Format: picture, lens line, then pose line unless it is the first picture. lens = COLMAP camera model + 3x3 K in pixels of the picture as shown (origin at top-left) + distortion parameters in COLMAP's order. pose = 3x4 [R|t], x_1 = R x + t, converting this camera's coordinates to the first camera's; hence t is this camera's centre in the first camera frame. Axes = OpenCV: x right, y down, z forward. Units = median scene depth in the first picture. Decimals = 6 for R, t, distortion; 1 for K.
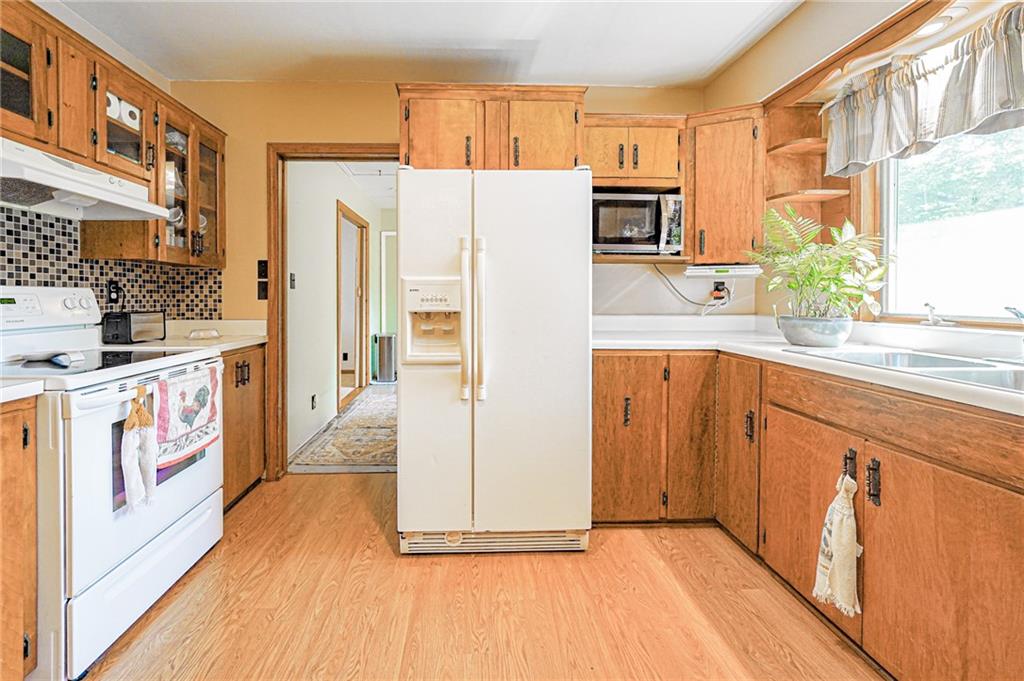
lens RADIAL K [[425.9, 0, 473.5], [0, 425.9, 301.6], [0, 0, 1]] dist [-0.006723, 0.000258]
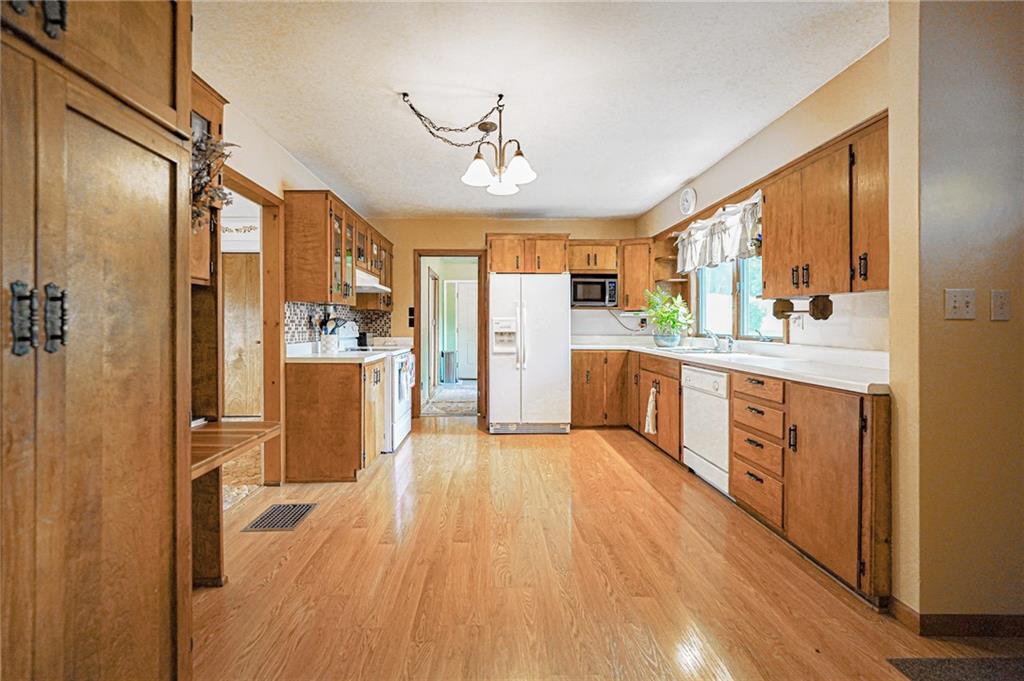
lens RADIAL K [[413.5, 0, 476.8], [0, 413.5, 321.2], [0, 0, 1]] dist [0.000124, -0.000029]
pose [[0.999004, 0.001891, -0.044581, -0.133234], [-0.002891, 0.999745, -0.022393, 0.013155], [0.044527, 0.022499, 0.998755, -1.229769]]
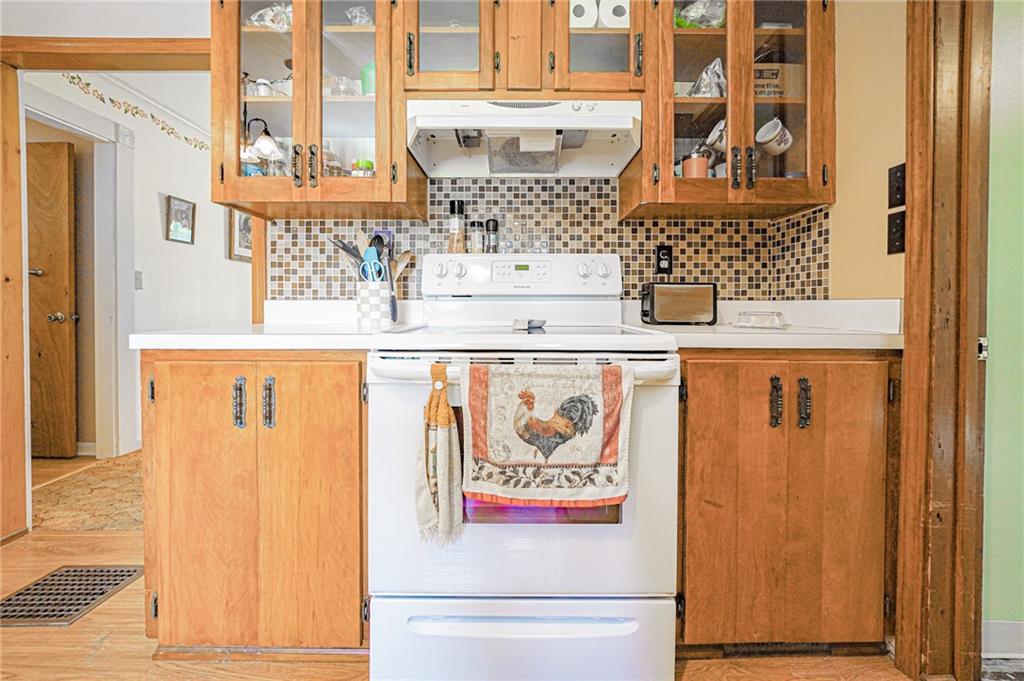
lens RADIAL K [[414.5, 0, 514.5], [0, 414.5, 307.9], [0, 0, 1]] dist [-0.001736, -0.000038]
pose [[-0.006604, 0.010493, -0.999923, -0.076048], [-0.011814, 0.999874, 0.010570, 0.069003], [0.999908, 0.011883, -0.006479, 0.795421]]
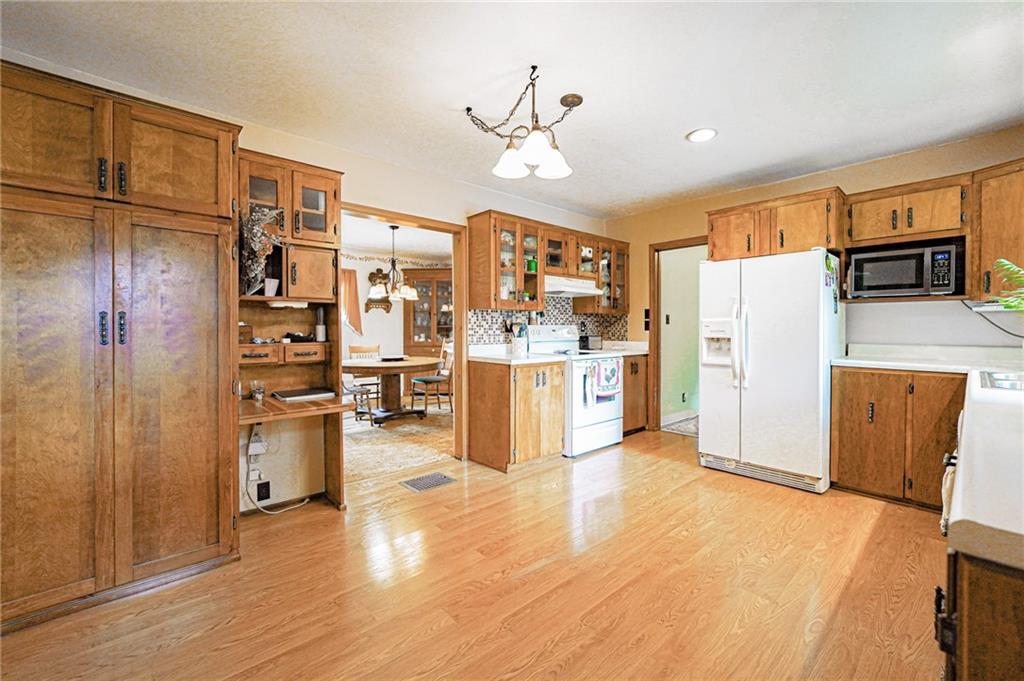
lens RADIAL K [[408.6, 0, 510.7], [0, 408.6, 327.1], [0, 0, 1]] dist [-0.006912, -0.000226]
pose [[0.644690, -0.001358, -0.764443, 0.615252], [-0.008559, 0.999923, -0.008995, 0.001110], [0.764396, 0.012341, 0.644629, -0.758500]]
